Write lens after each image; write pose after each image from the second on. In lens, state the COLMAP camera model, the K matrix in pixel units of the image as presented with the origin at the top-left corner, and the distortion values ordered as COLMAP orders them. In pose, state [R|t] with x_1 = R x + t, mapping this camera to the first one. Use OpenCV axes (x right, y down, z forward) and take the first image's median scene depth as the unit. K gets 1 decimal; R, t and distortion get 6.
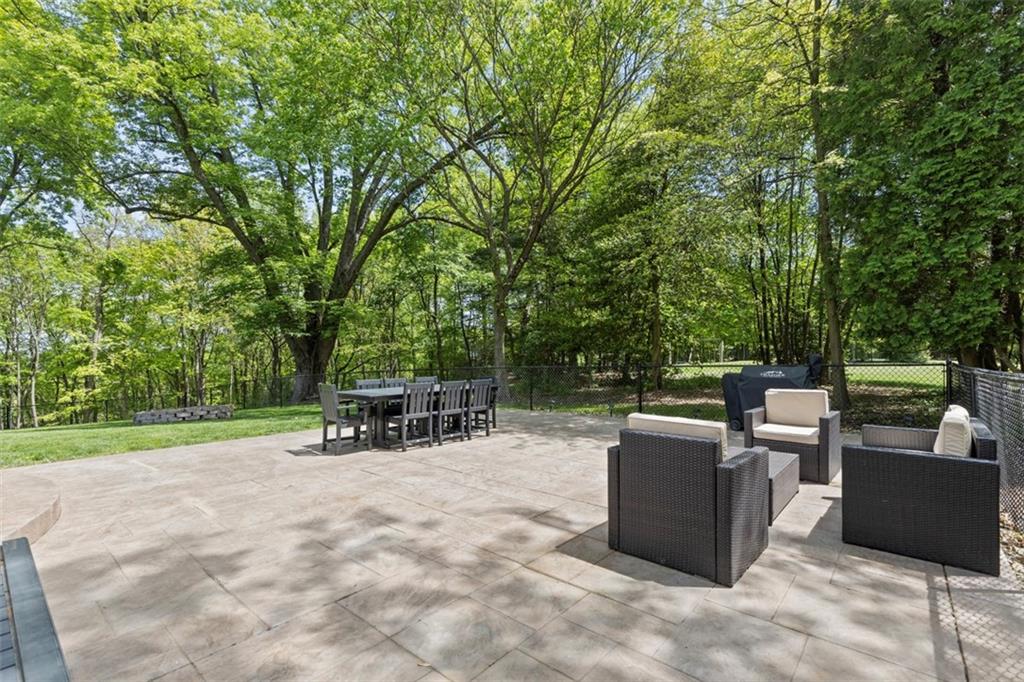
lens RADIAL K [[471.2, 0, 512.4], [0, 471.2, 370.1], [0, 0, 1]] dist [-0.000029, -0.000119]
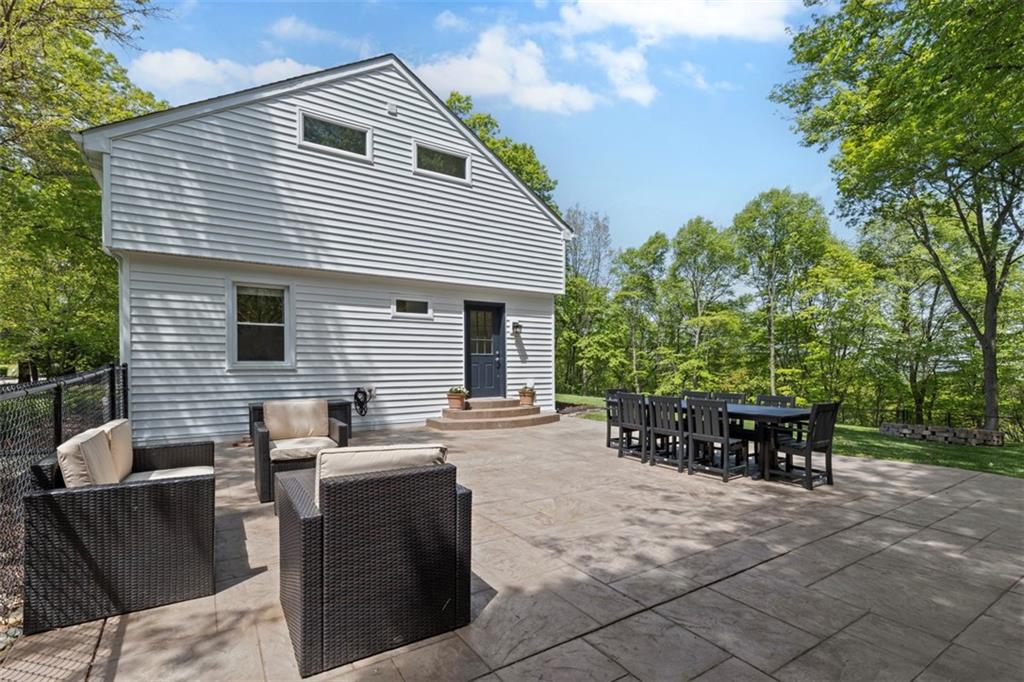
lens RADIAL K [[471.2, 0, 512.4], [0, 471.2, 370.1], [0, 0, 1]] dist [-0.000029, -0.000119]
pose [[-0.282687, -0.005822, -0.959194, 1.324680], [-0.018750, 0.999824, -0.000542, -0.032929], [0.959029, 0.017832, -0.282747, 1.663807]]
